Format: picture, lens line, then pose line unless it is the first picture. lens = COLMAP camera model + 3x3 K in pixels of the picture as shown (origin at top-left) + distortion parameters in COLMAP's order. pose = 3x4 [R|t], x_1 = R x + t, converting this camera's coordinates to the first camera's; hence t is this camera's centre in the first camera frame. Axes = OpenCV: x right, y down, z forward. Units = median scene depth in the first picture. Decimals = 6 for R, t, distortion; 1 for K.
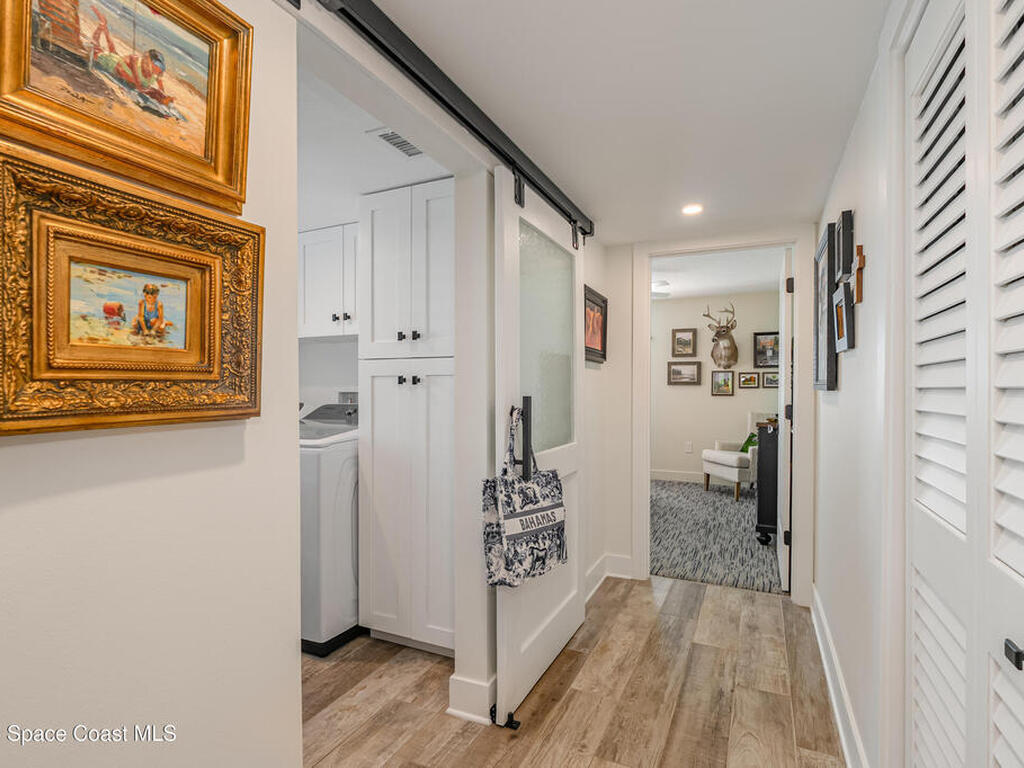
lens RADIAL K [[513.9, 0, 513.2], [0, 513.9, 388.9], [0, 0, 1]] dist [-0.001110, 0.000656]
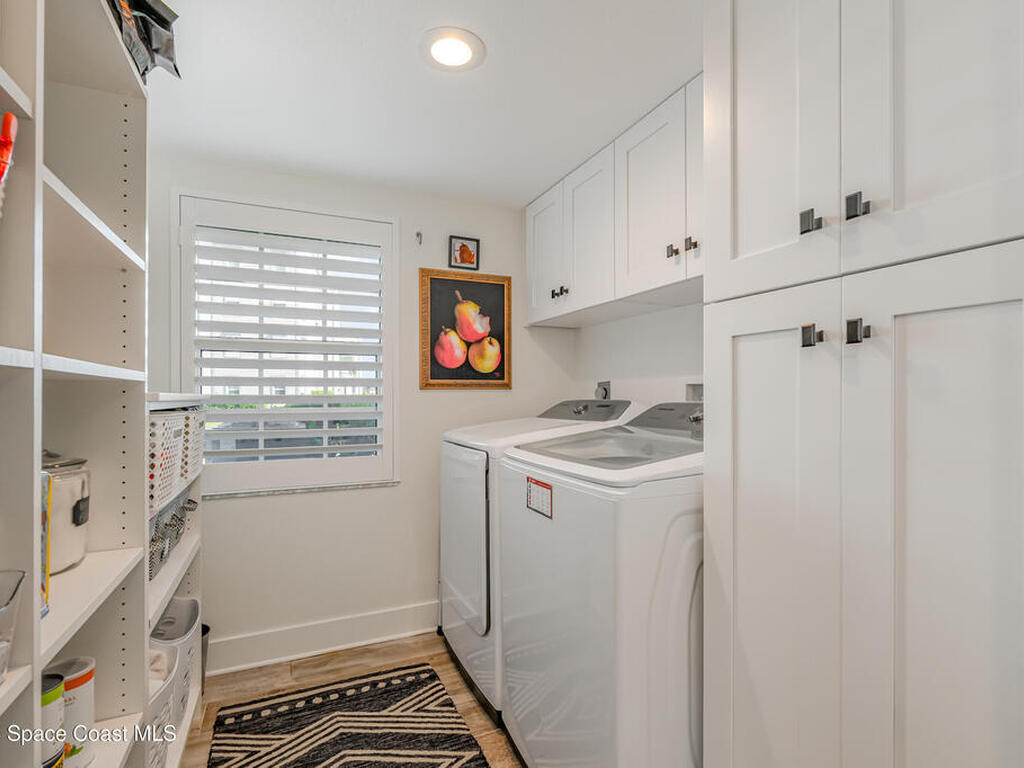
lens RADIAL K [[513.9, 0, 510.4], [0, 513.9, 391.3], [0, 0, 1]] dist [-0.001110, 0.000656]
pose [[0.757889, -0.001566, -0.652382, -0.046105], [-0.000493, 0.999995, -0.002972, 0.008416], [0.652384, 0.002574, 0.757884, 0.189154]]
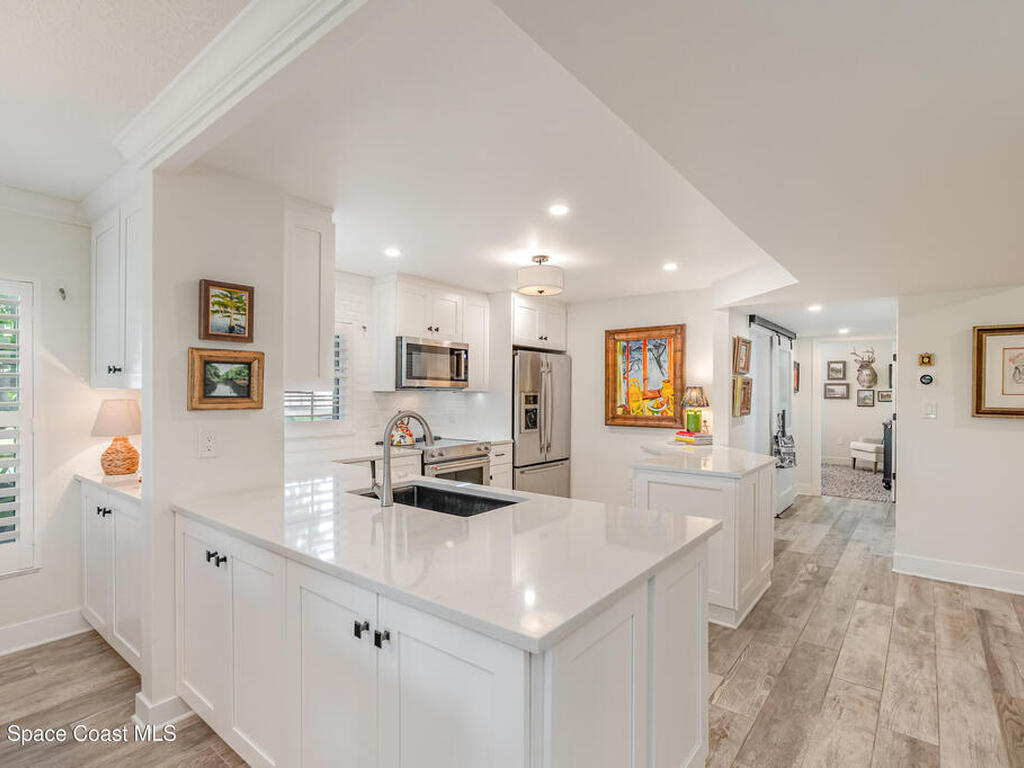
lens RADIAL K [[513.9, 0, 513.0], [0, 513.9, 390.7], [0, 0, 1]] dist [-0.001110, 0.000656]
pose [[0.973174, 0.001146, -0.230070, -0.256877], [-0.002035, 0.999991, -0.003630, -0.026416], [0.230063, 0.004001, 0.973167, -0.718670]]
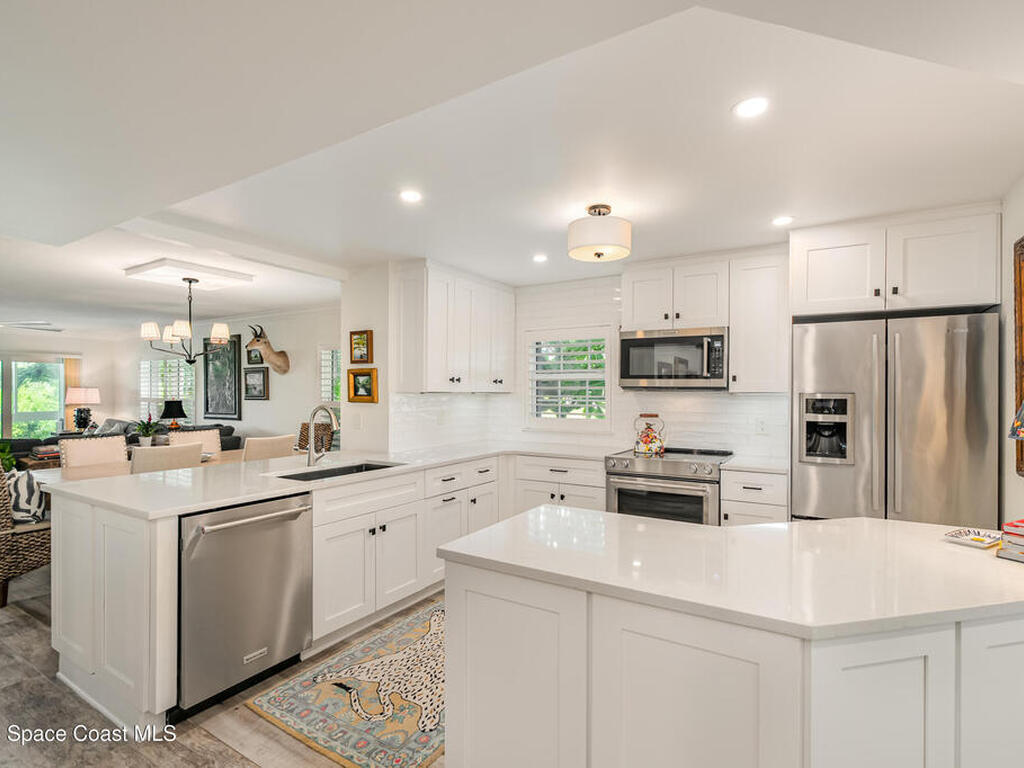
lens RADIAL K [[513.9, 0, 516.8], [0, 513.9, 390.9], [0, 0, 1]] dist [-0.001110, 0.000656]
pose [[-0.109459, -0.004226, -0.993982, 0.092510], [-0.003308, 0.999987, -0.003887, -0.026487], [0.993986, 0.002863, -0.109472, -0.126365]]
